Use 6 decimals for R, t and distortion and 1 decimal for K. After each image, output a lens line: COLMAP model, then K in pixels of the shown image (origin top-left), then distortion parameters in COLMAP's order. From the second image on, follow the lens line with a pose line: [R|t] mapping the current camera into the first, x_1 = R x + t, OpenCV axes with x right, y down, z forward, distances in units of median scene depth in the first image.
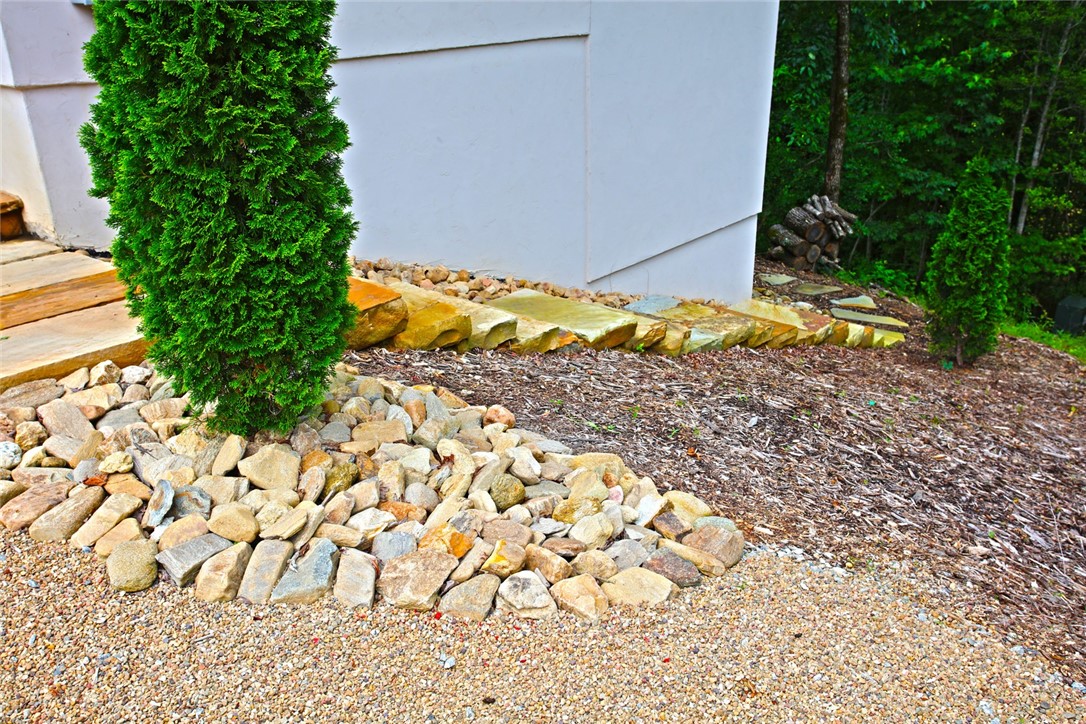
lens RADIAL K [[963.9, 0, 543.3], [0, 963.9, 363.1], [0, 0, 1]] dist [0.019913, 0.023448]
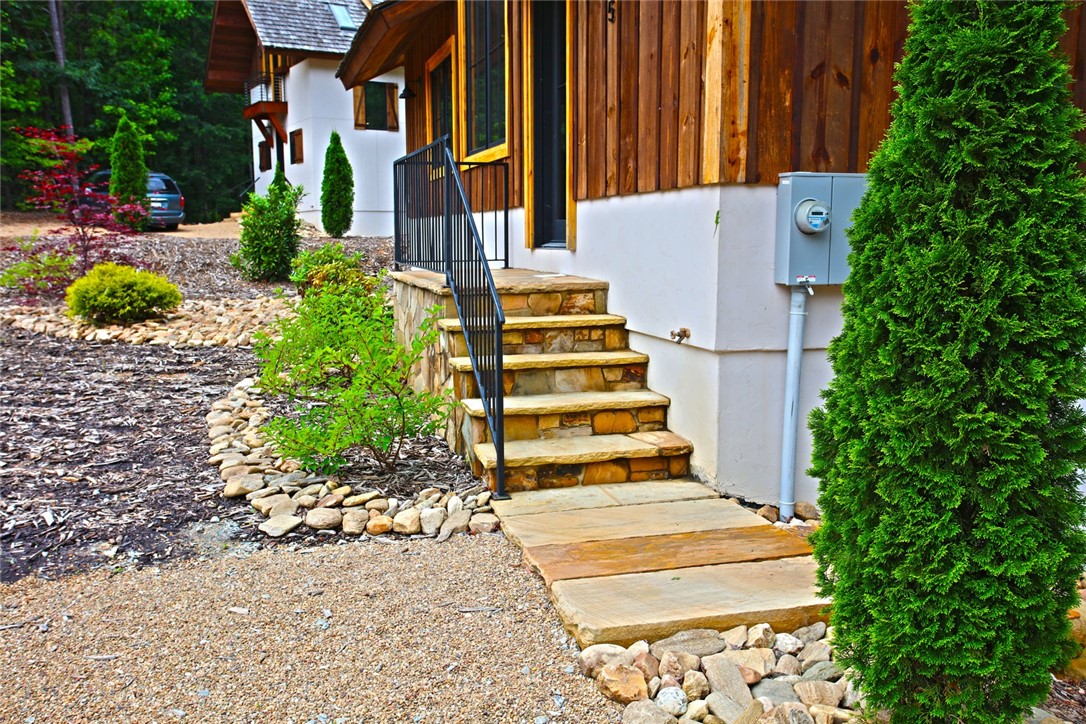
lens RADIAL K [[963.9, 0, 543.0], [0, 963.9, 361.4], [0, 0, 1]] dist [0.019913, 0.023448]
pose [[0.825622, 0.085474, -0.557712, -0.137303], [-0.223099, 0.957360, -0.183547, -0.036592], [0.518242, 0.275966, 0.809486, -0.015705]]
